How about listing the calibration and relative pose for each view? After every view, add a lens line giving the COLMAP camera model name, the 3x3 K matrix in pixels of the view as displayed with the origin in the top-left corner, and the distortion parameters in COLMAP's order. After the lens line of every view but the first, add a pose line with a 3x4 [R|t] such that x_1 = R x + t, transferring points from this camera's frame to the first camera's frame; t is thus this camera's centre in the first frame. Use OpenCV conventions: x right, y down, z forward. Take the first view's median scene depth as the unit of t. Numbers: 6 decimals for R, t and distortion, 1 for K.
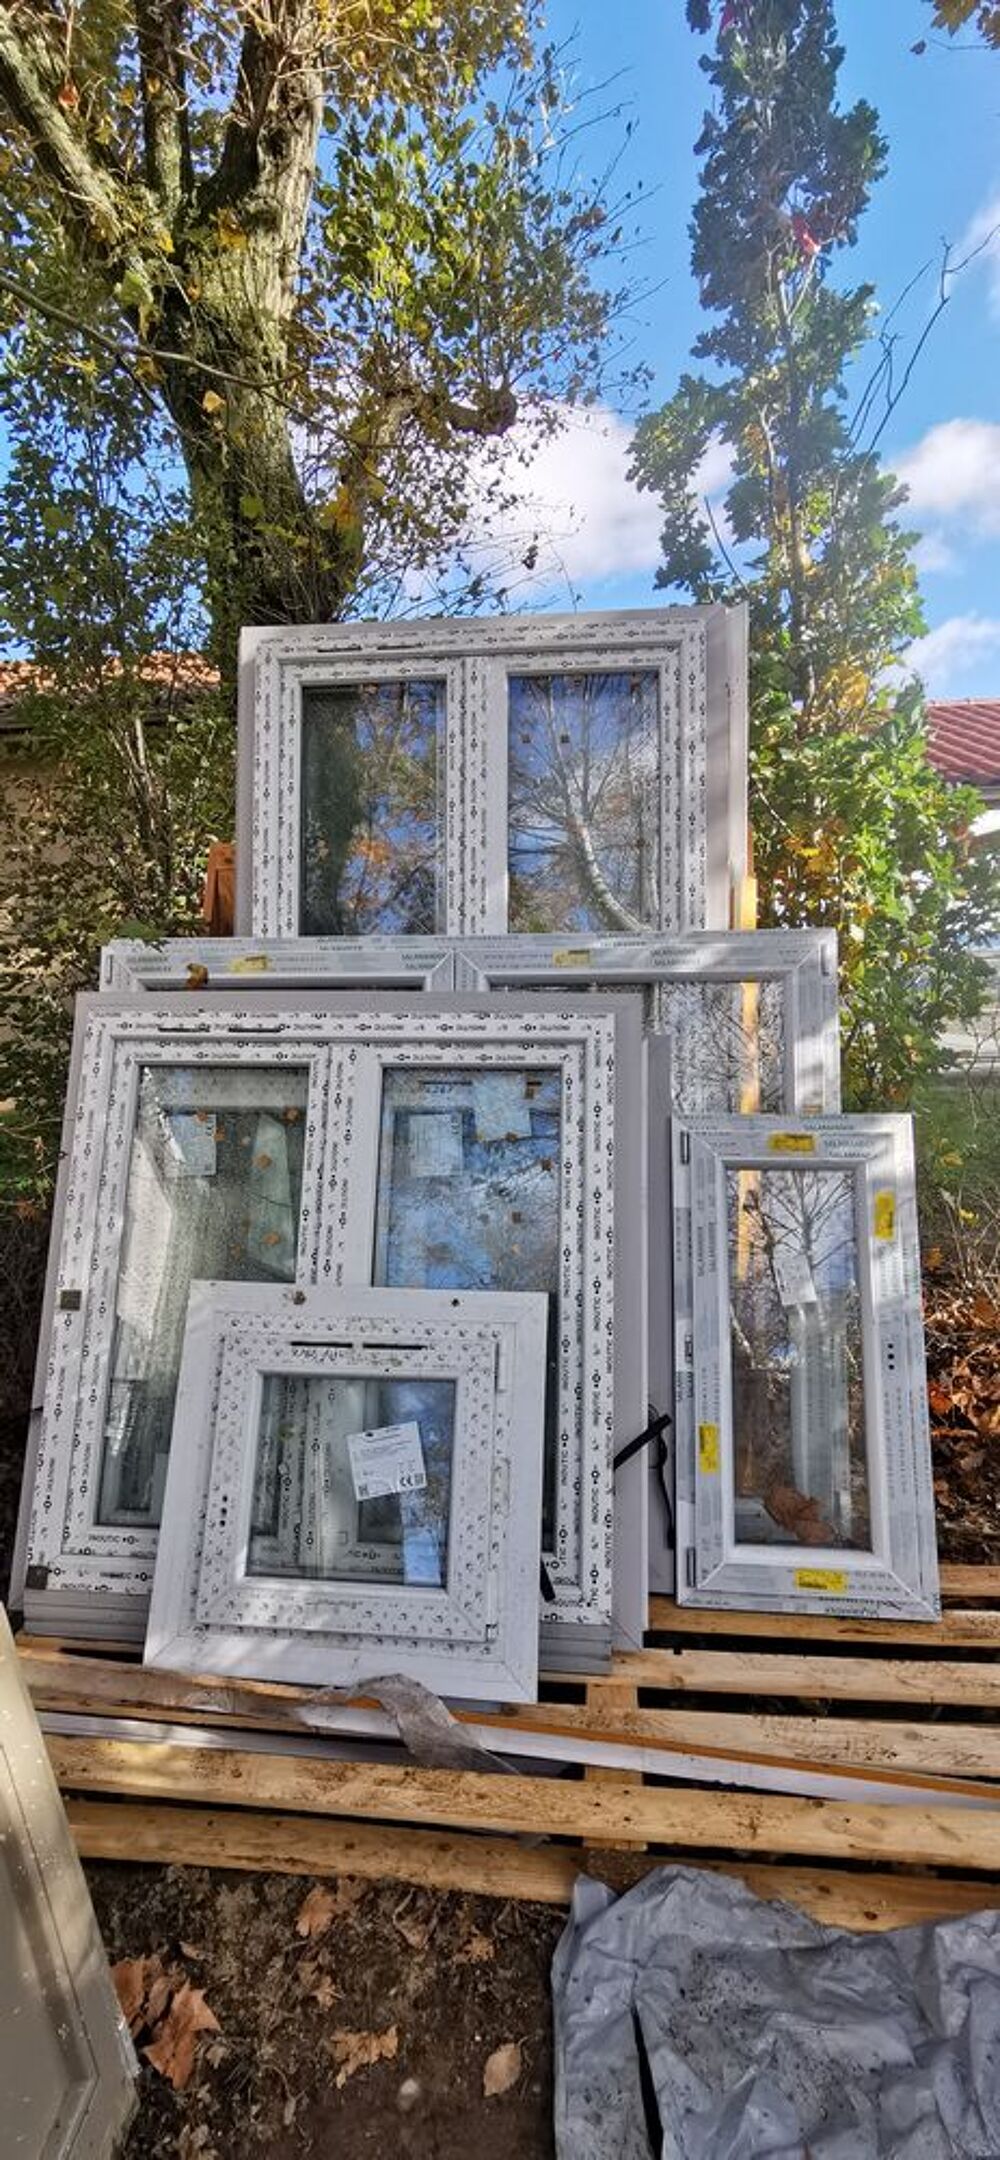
lens RADIAL K [[995.2, 0, 500.7], [0, 995.2, 1066.2], [0, 0, 1]] dist [-0.015701, 0.016704]
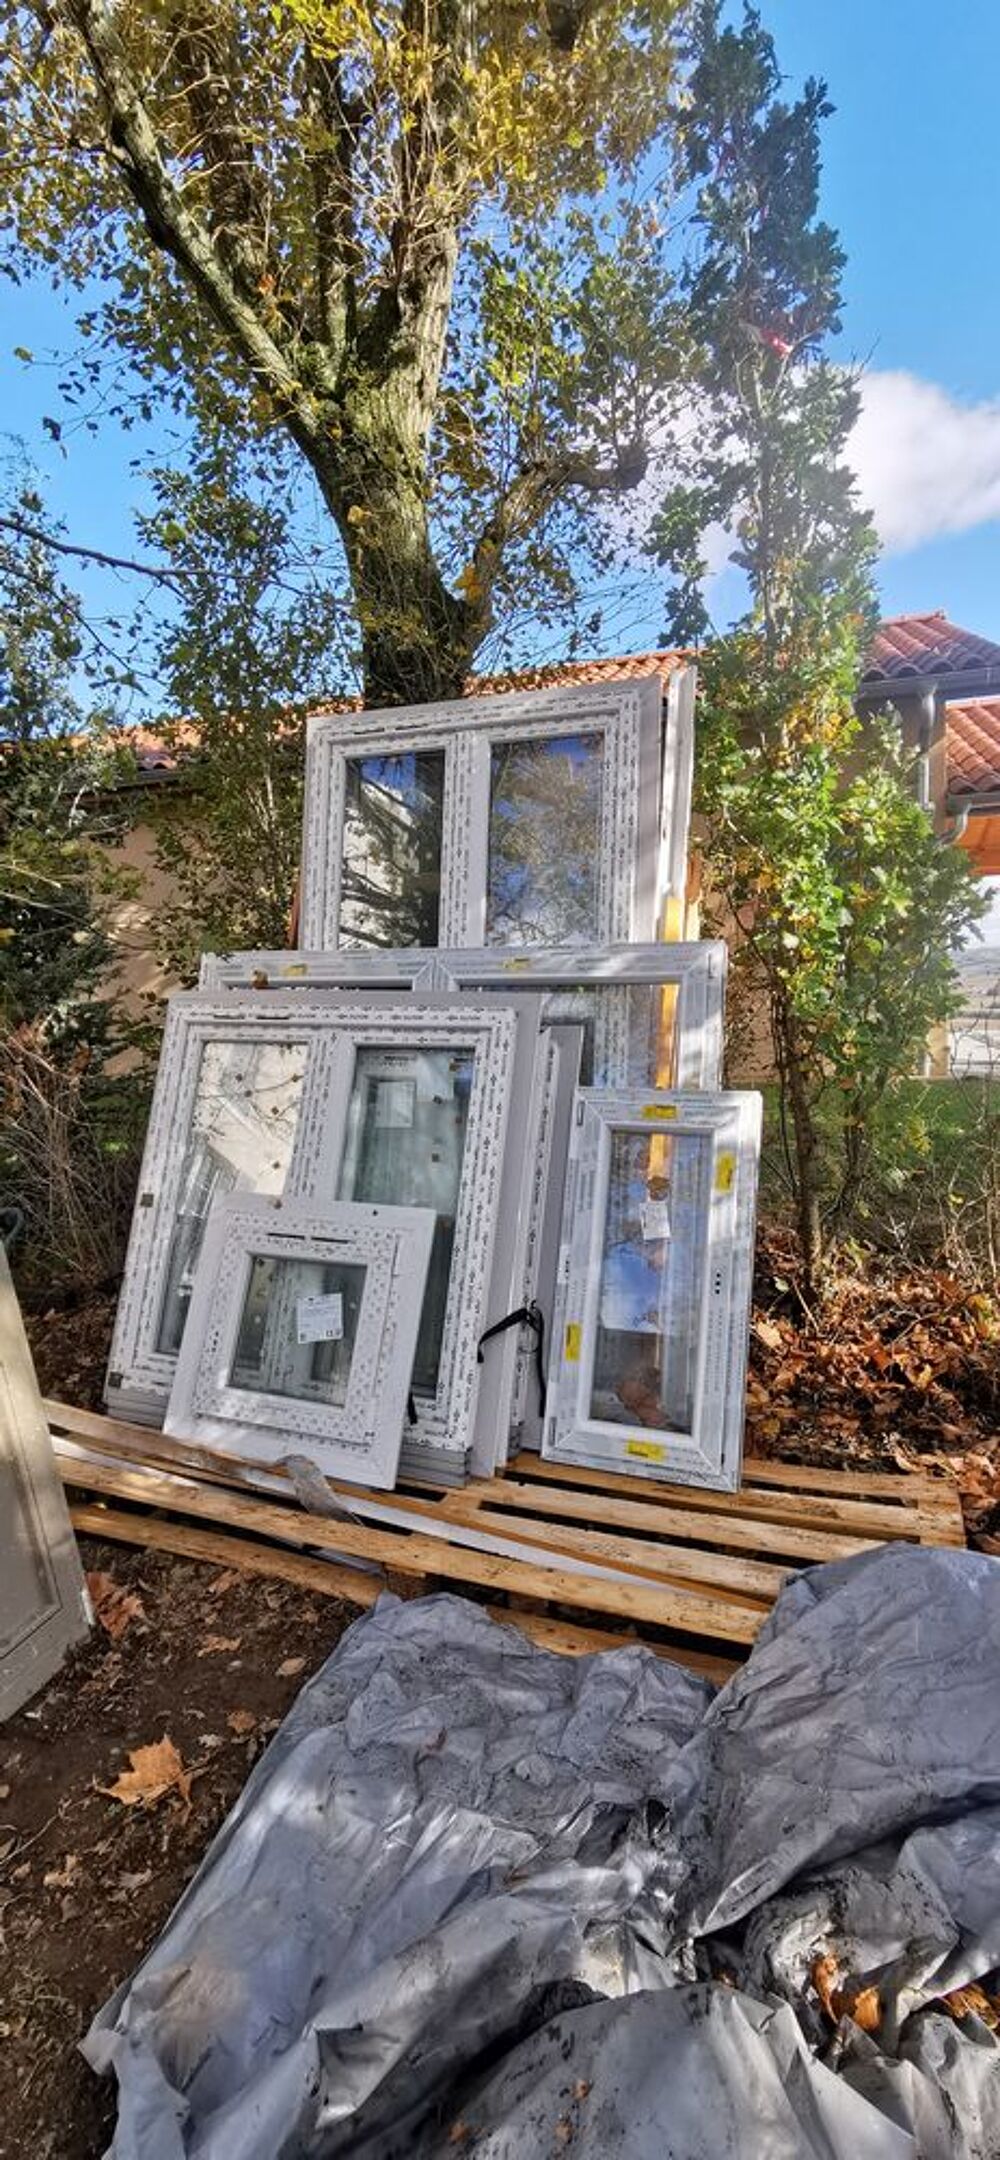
lens RADIAL K [[995.2, 0, 500.7], [0, 995.2, 1066.2], [0, 0, 1]] dist [-0.015701, 0.016704]
pose [[0.963920, 0.023115, -0.265185, 0.445425], [-0.023475, 0.999723, 0.001809, 0.022296], [0.265153, 0.004481, 0.964196, -0.273509]]
